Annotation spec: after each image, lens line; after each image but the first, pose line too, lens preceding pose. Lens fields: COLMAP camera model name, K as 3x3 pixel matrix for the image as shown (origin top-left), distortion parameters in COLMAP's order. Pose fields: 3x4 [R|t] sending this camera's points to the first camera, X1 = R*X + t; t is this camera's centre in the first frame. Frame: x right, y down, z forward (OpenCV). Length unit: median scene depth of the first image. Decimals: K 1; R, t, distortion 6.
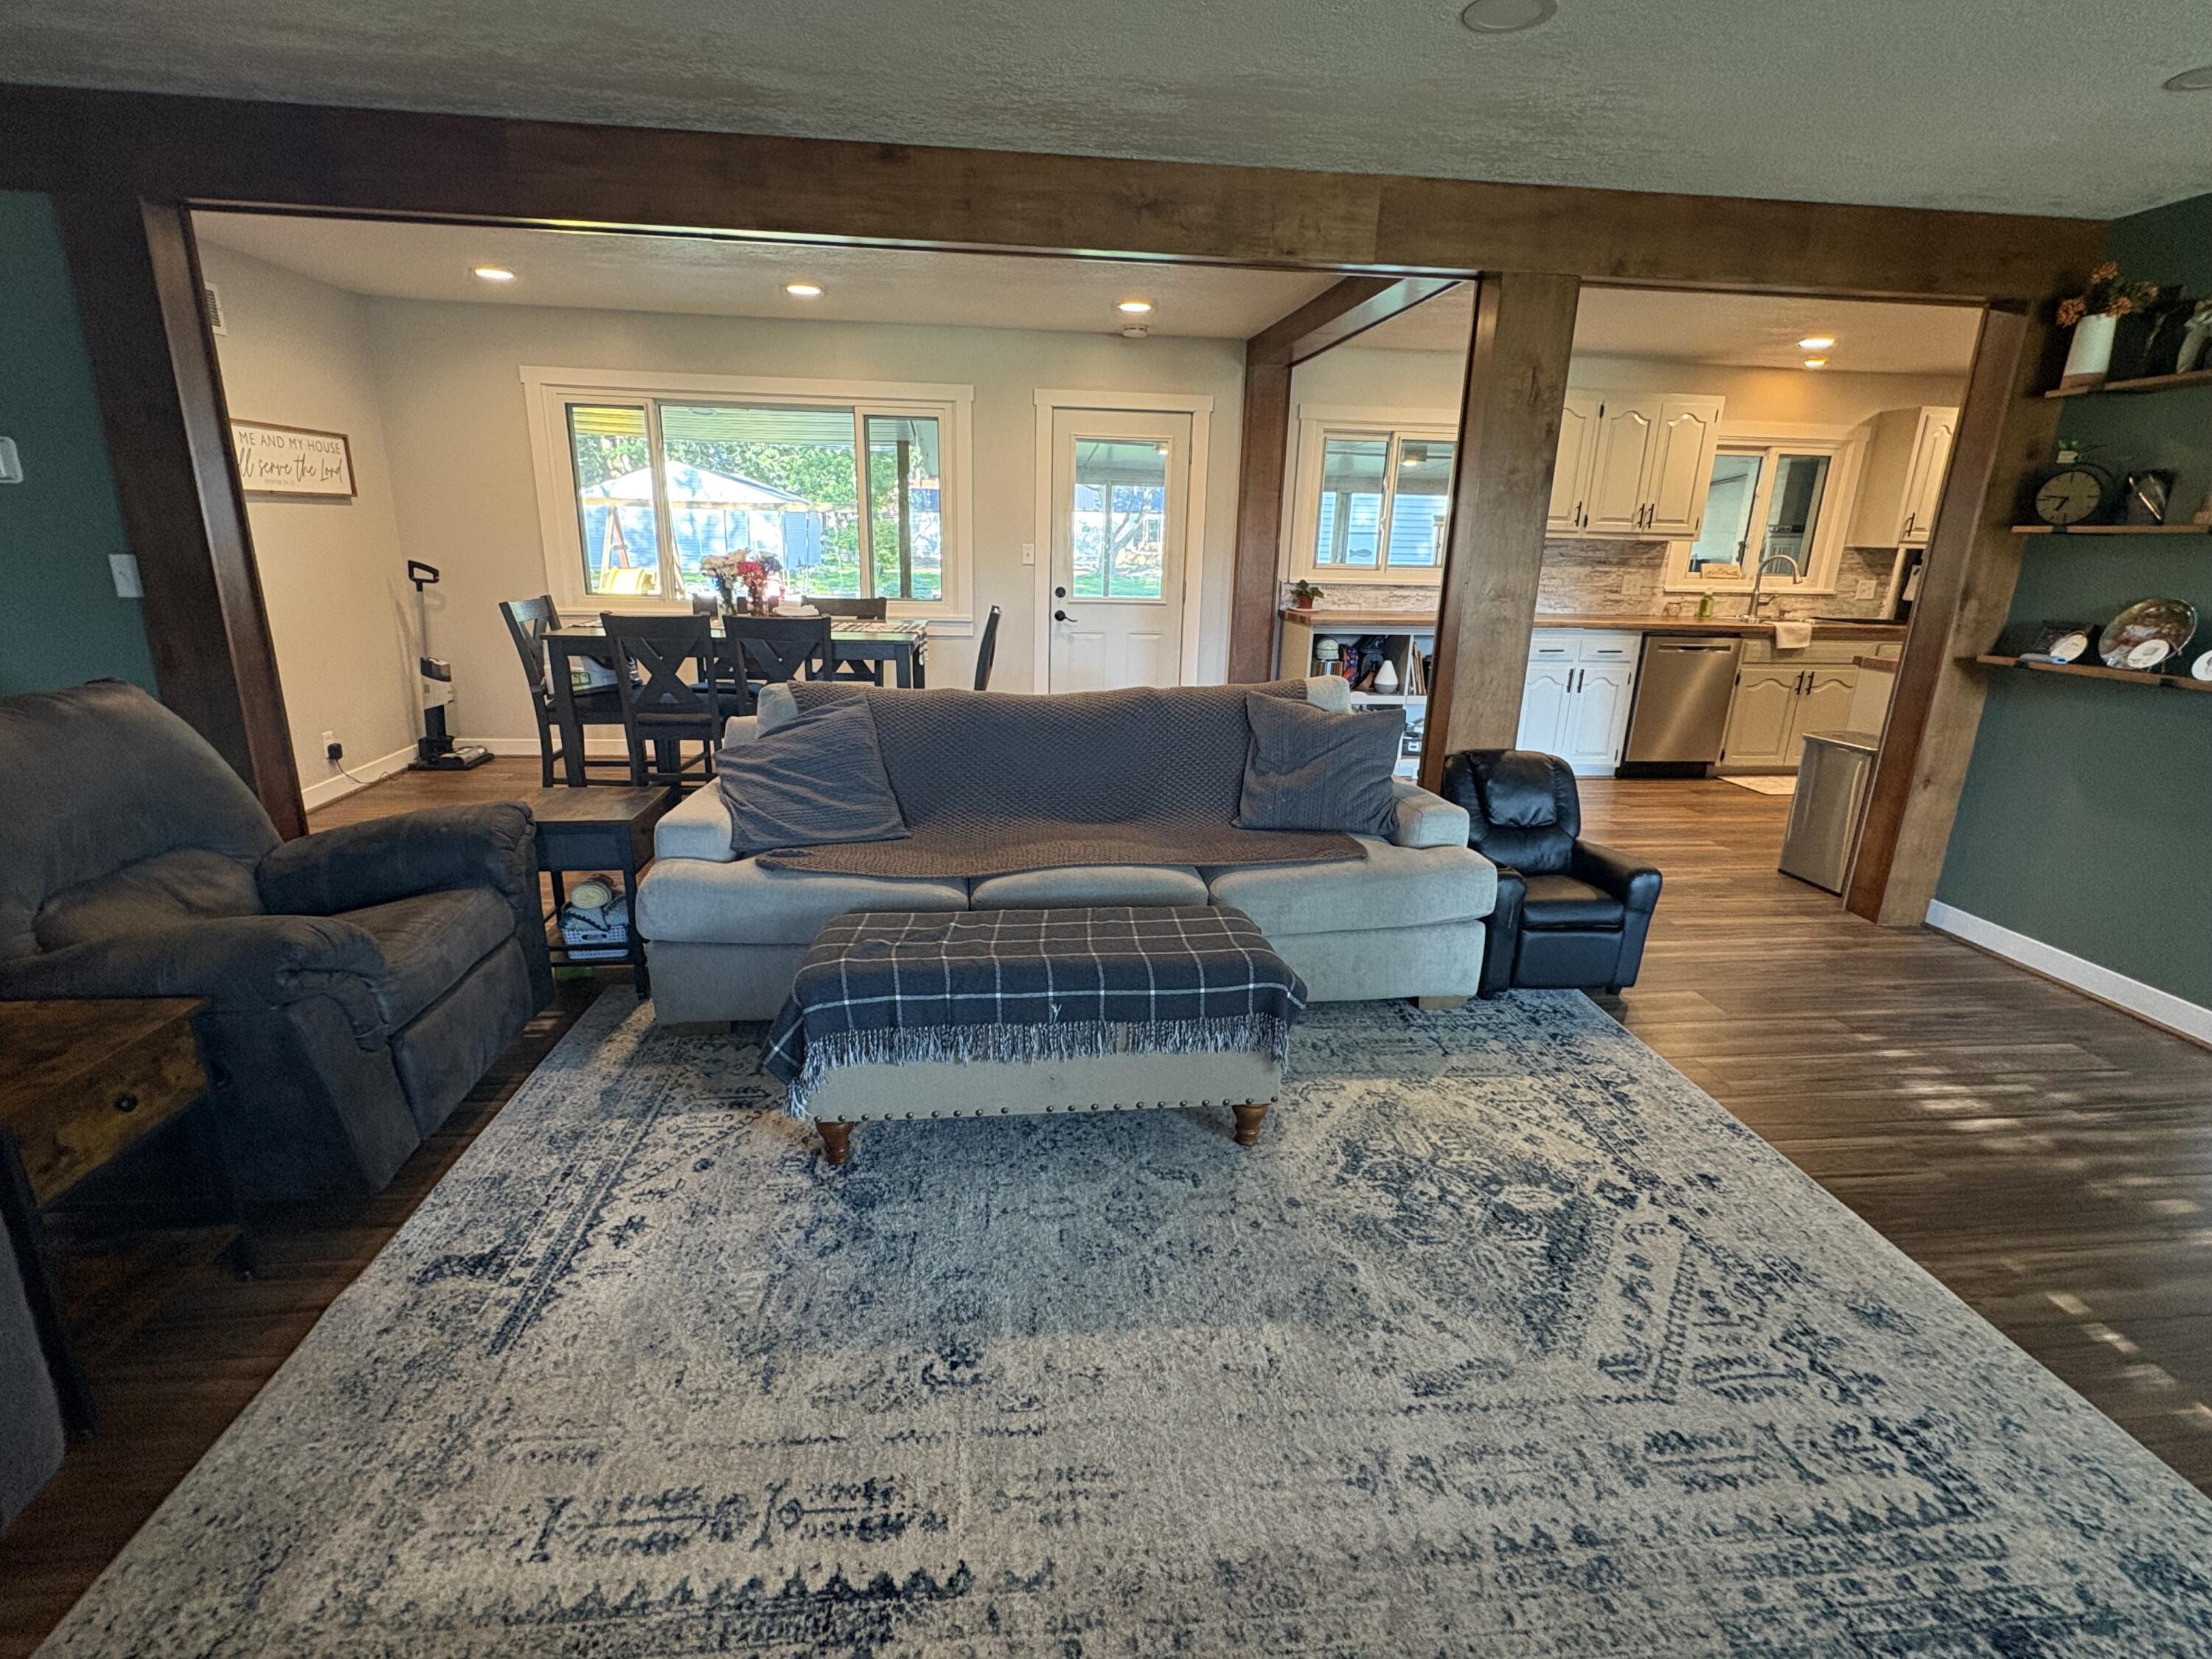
lens RADIAL K [[1032.7, 0, 1102.8], [0, 1032.7, 830.0], [0, 0, 1]] dist [-0.000805, 0.000351]
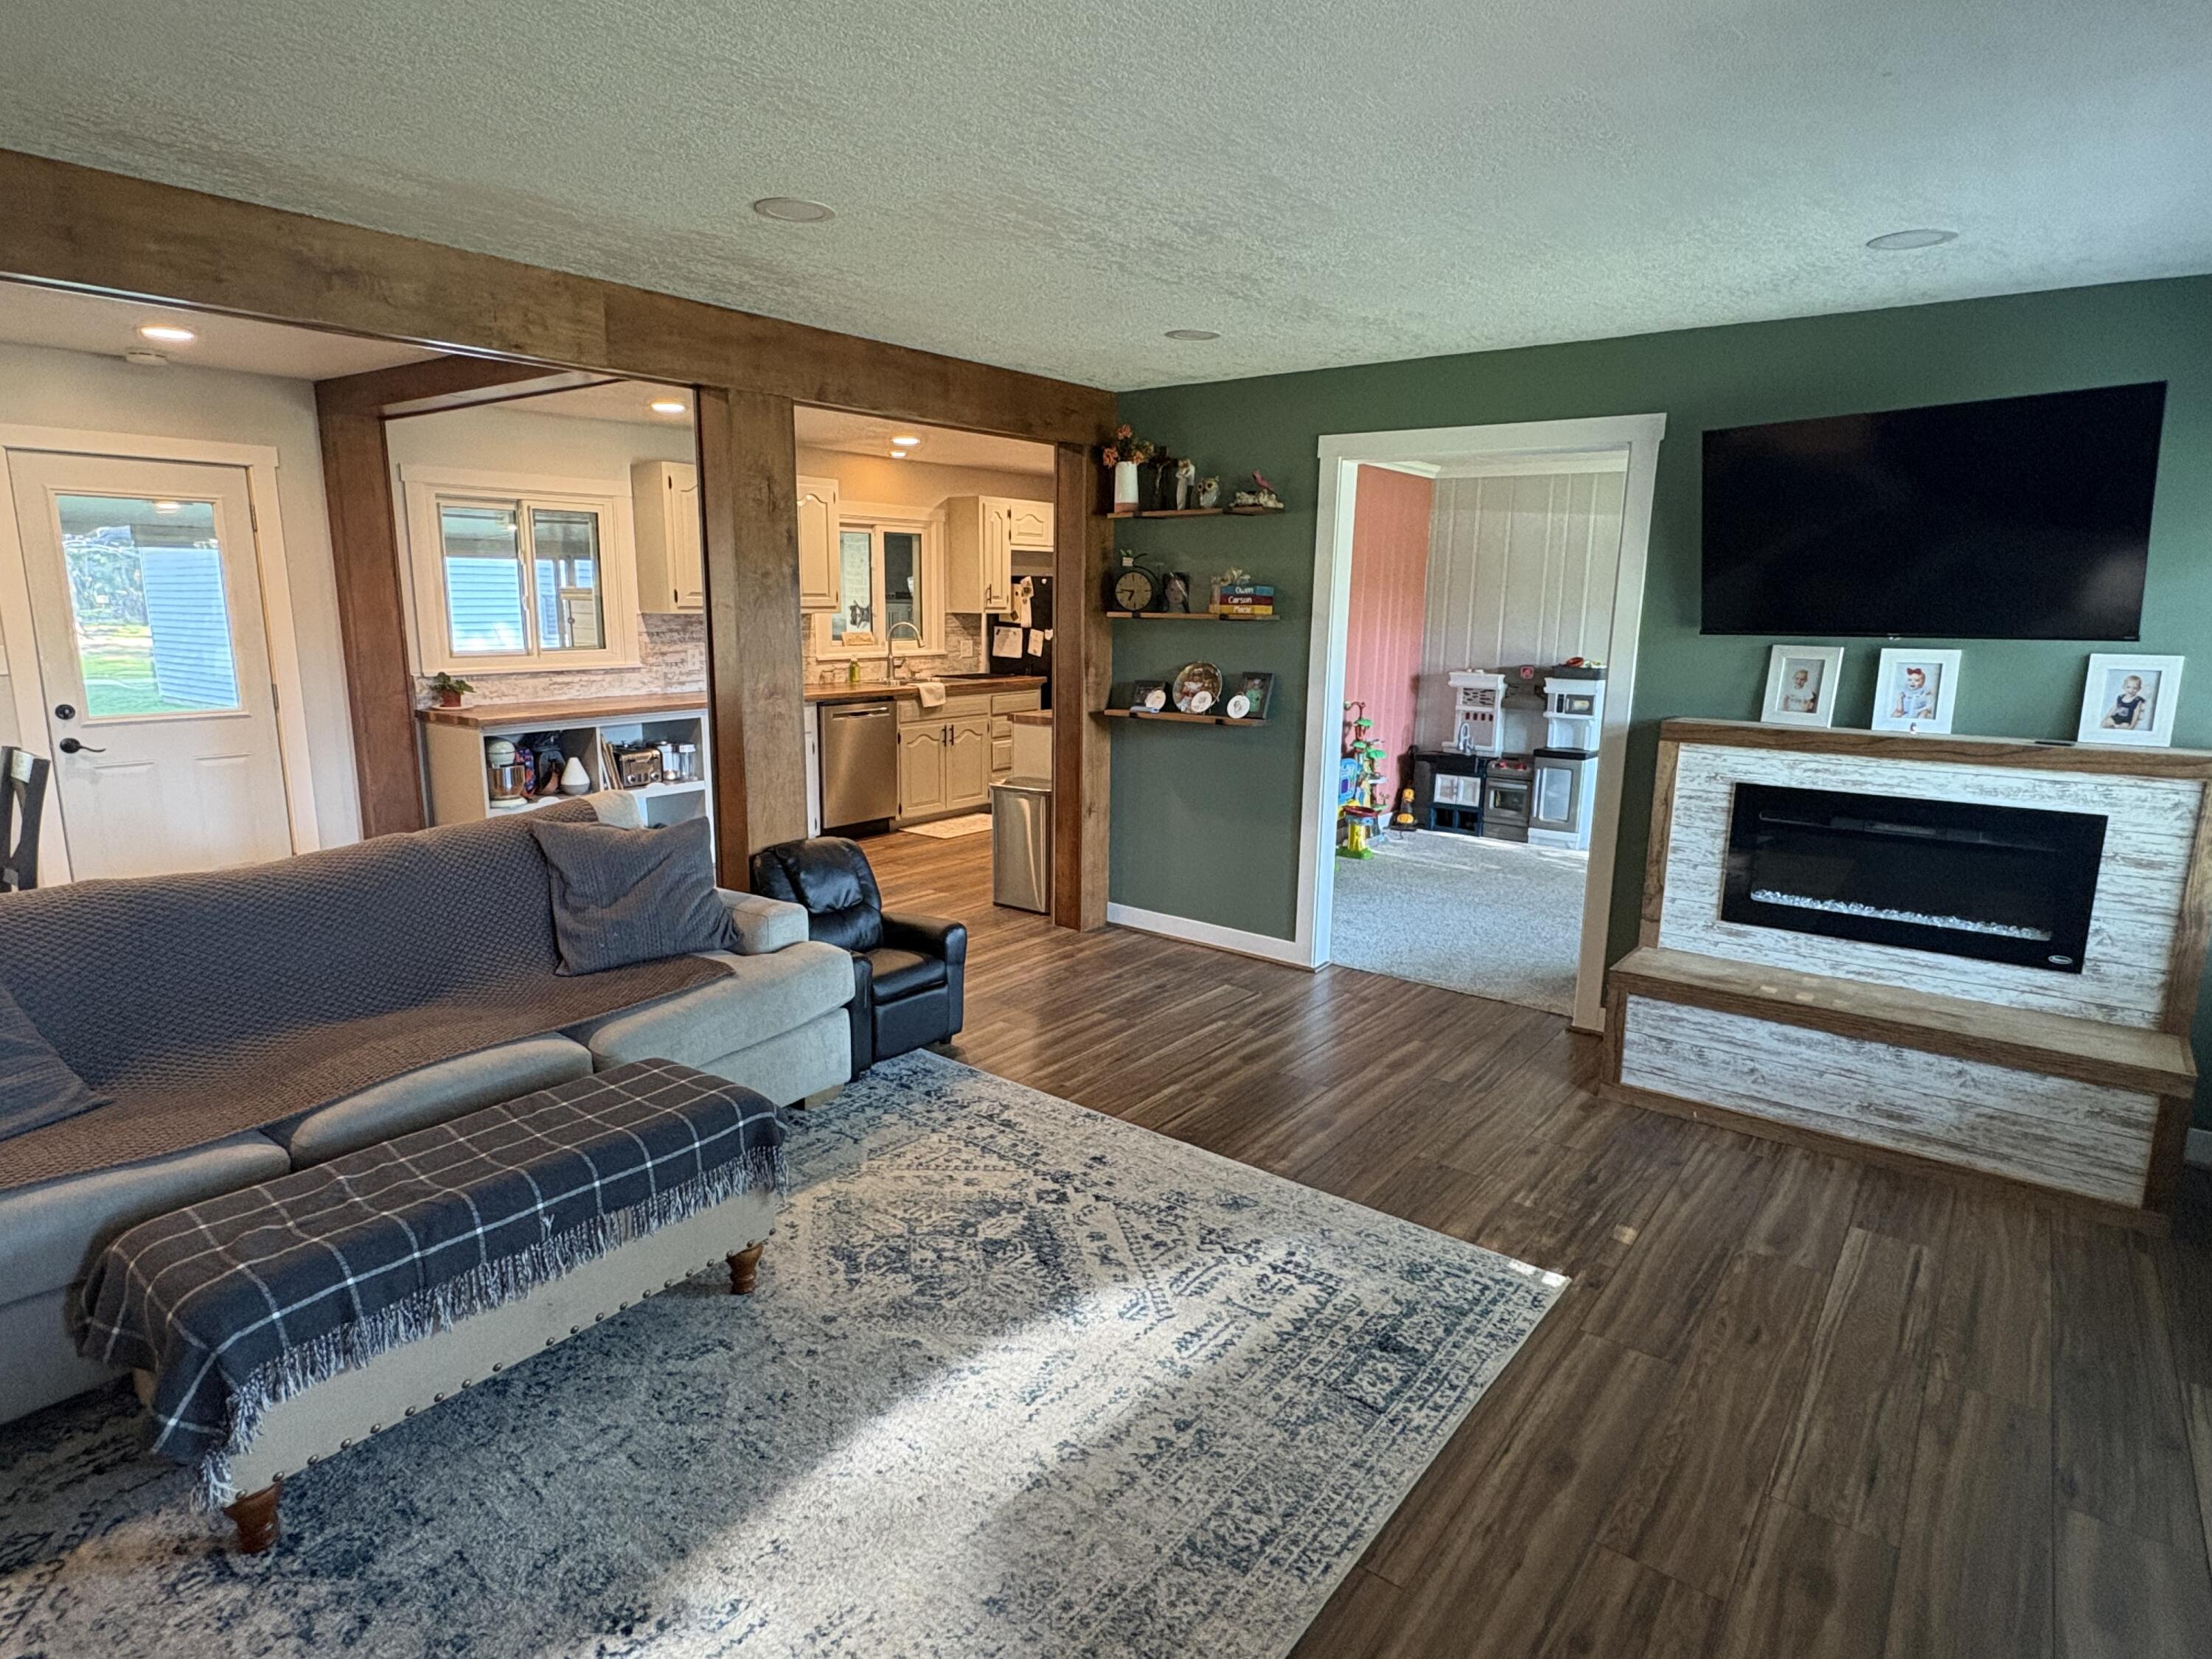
lens RADIAL K [[1207.6, 0, 1100.3], [0, 1207.6, 839.6], [0, 0, 1]] dist [-0.003178, 0.002728]
pose [[0.696924, -0.158693, 0.699367, -0.269247], [0.204026, 0.978785, 0.018783, -0.045980], [-0.687510, 0.129599, 0.714516, -0.059380]]
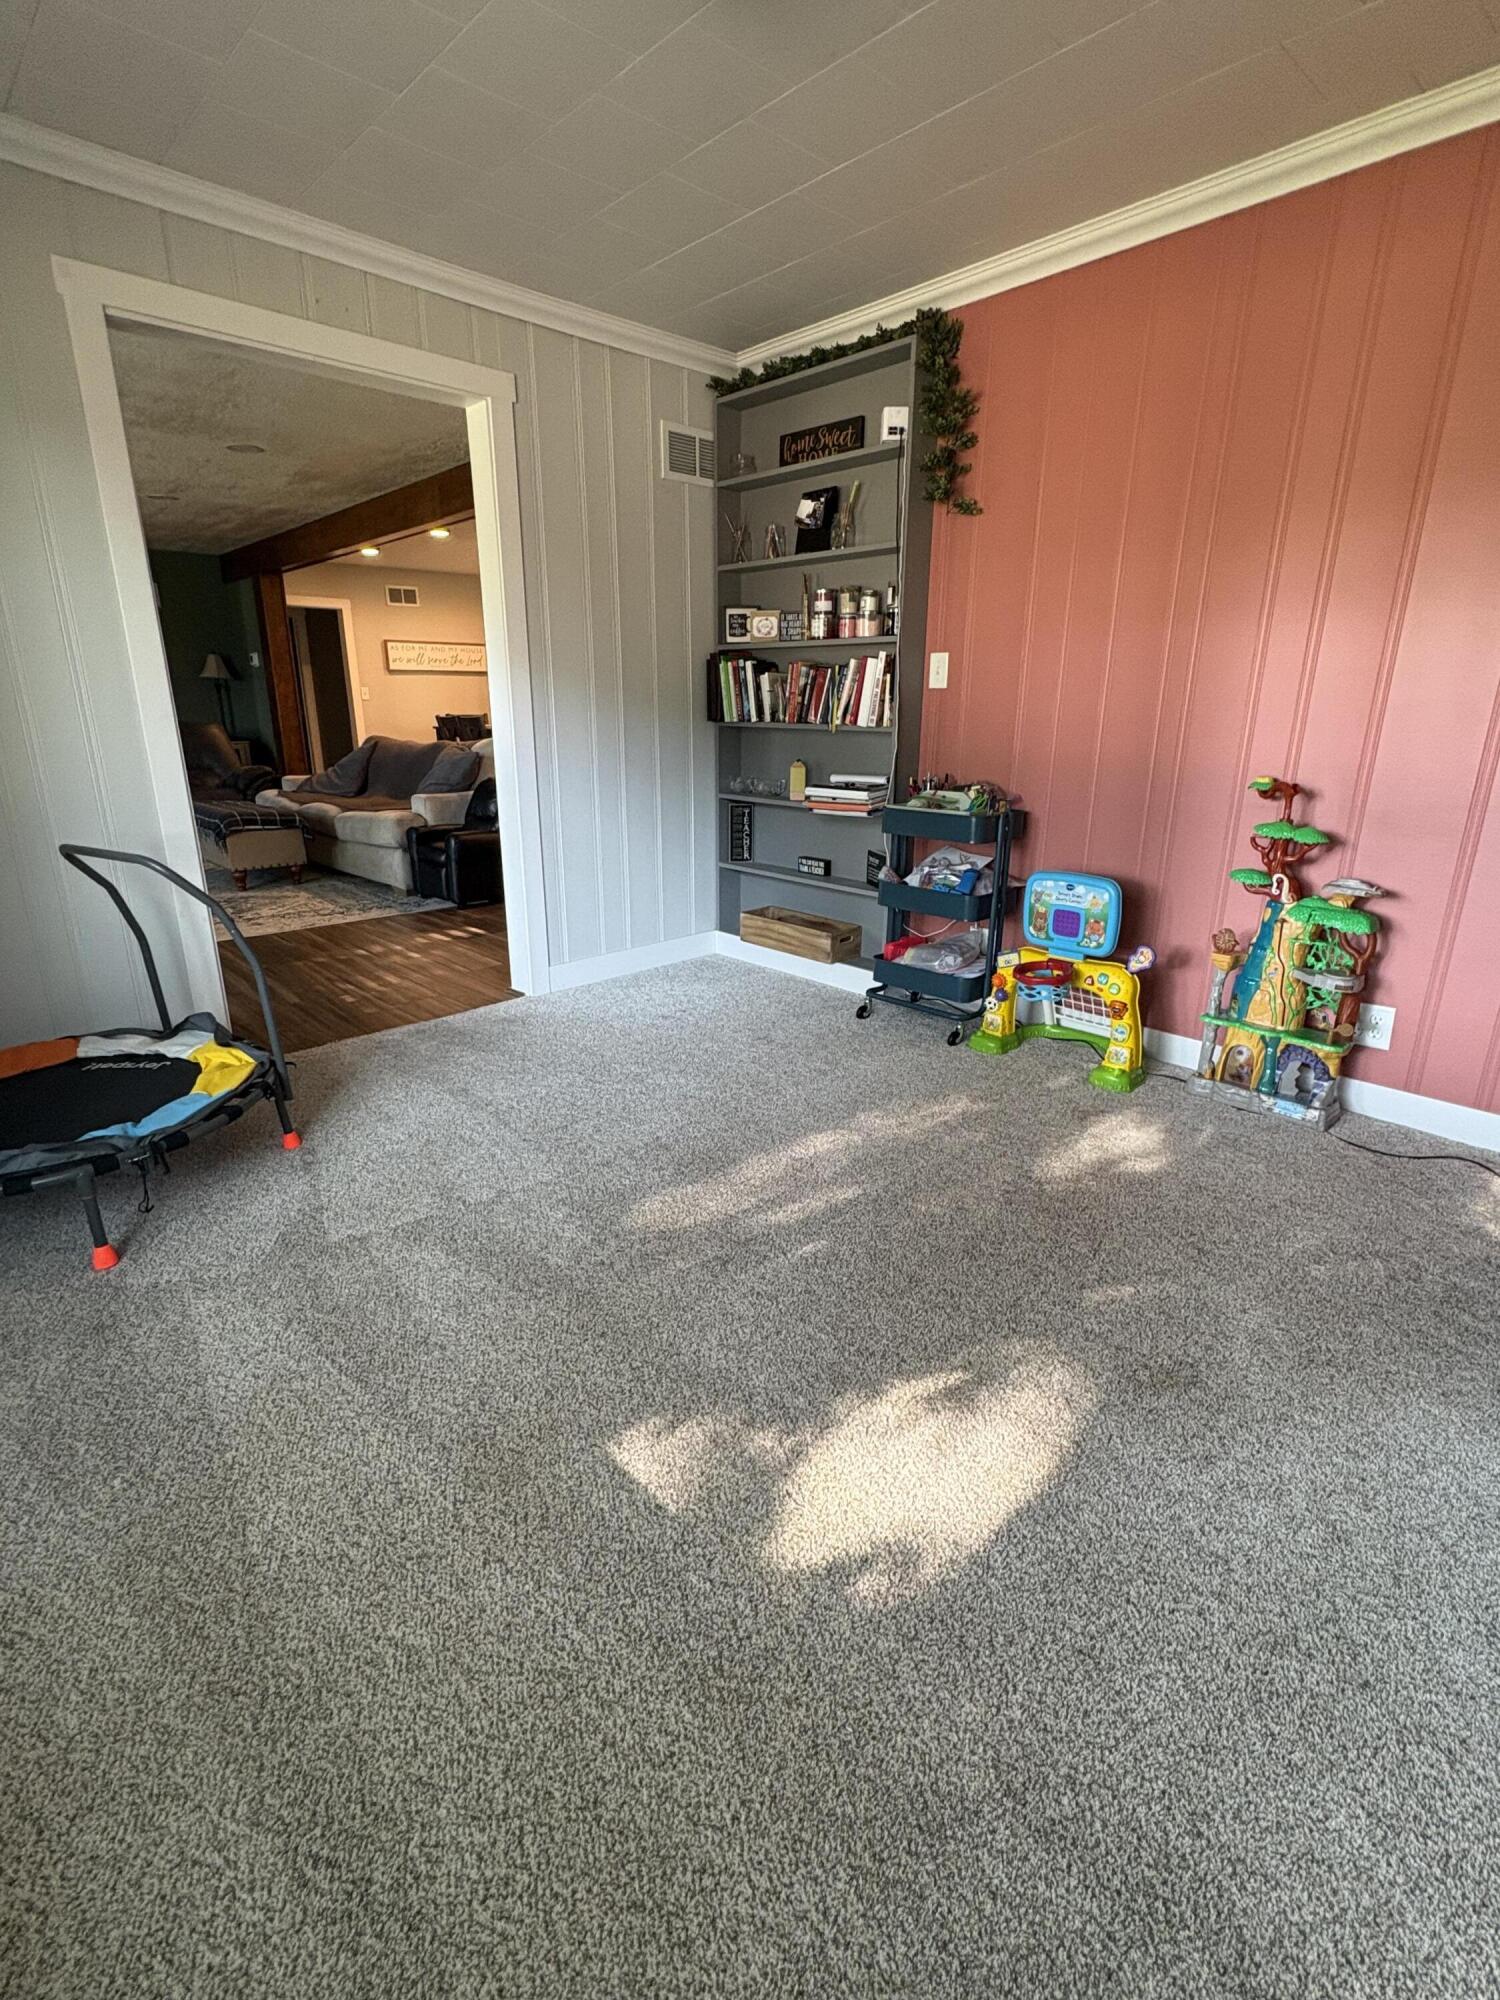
lens RADIAL K [[933.7, 0, 746.0], [0, 933.7, 1000.2], [0, 0, 1]] dist [-0.000805, 0.000351]
pose [[0.602376, 0.224969, -0.765854, 2.188030], [-0.218221, 0.969324, 0.113098, 0.029495], [0.767804, 0.098998, 0.632990, 0.408011]]
